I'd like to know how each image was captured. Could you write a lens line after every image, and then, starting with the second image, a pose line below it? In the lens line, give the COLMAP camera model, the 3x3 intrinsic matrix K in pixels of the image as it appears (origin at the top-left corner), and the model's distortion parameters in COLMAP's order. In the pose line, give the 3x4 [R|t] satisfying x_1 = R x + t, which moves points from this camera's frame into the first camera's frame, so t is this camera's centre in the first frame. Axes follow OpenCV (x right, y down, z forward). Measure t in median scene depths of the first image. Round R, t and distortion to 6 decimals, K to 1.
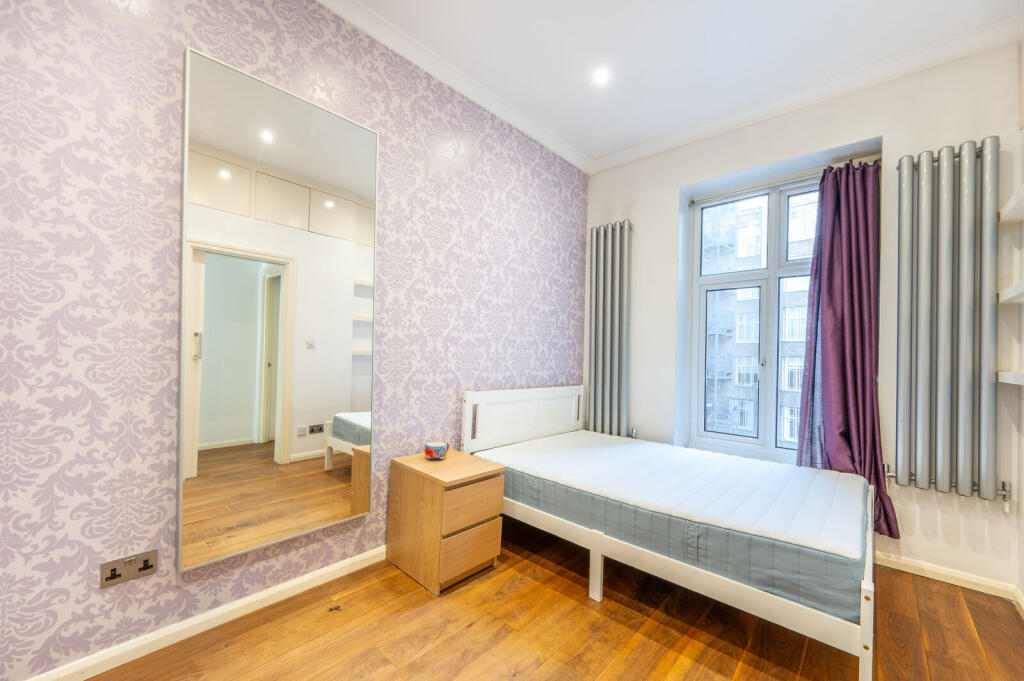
lens RADIAL K [[410.8, 0, 508.5], [0, 410.8, 342.8], [0, 0, 1]] dist [0.004376, 0.000975]
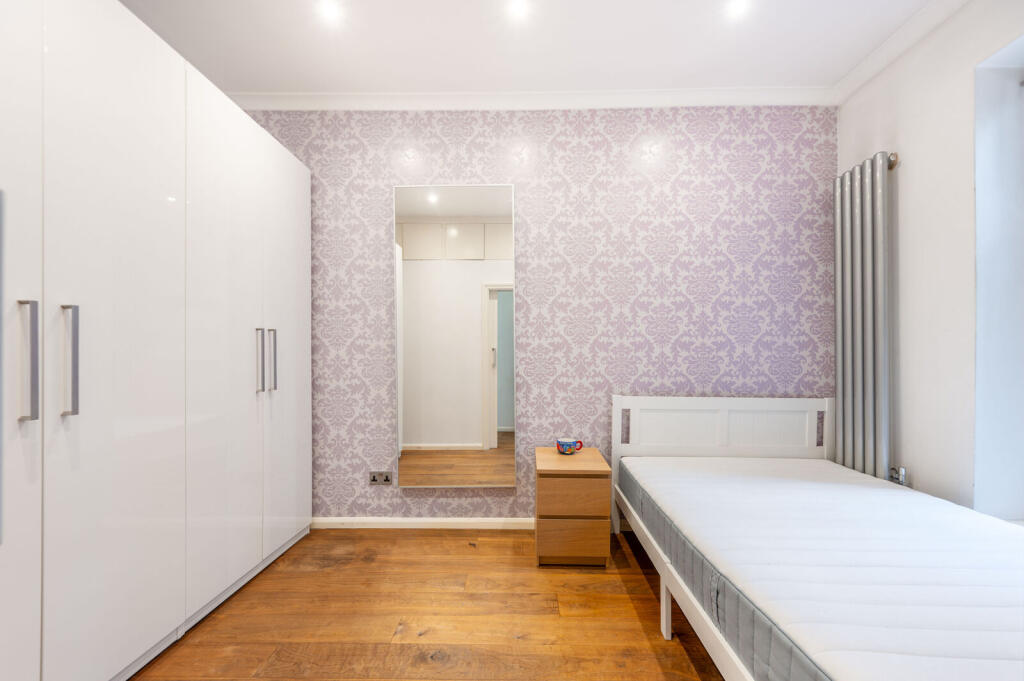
lens RADIAL K [[410.8, 0, 511.1], [0, 410.8, 348.7], [0, 0, 1]] dist [0.004376, 0.000975]
pose [[0.654980, -0.041454, -0.754508, 0.642094], [0.035692, 0.999077, -0.023907, 0.022682], [0.754803, -0.011271, 0.655855, 0.174725]]
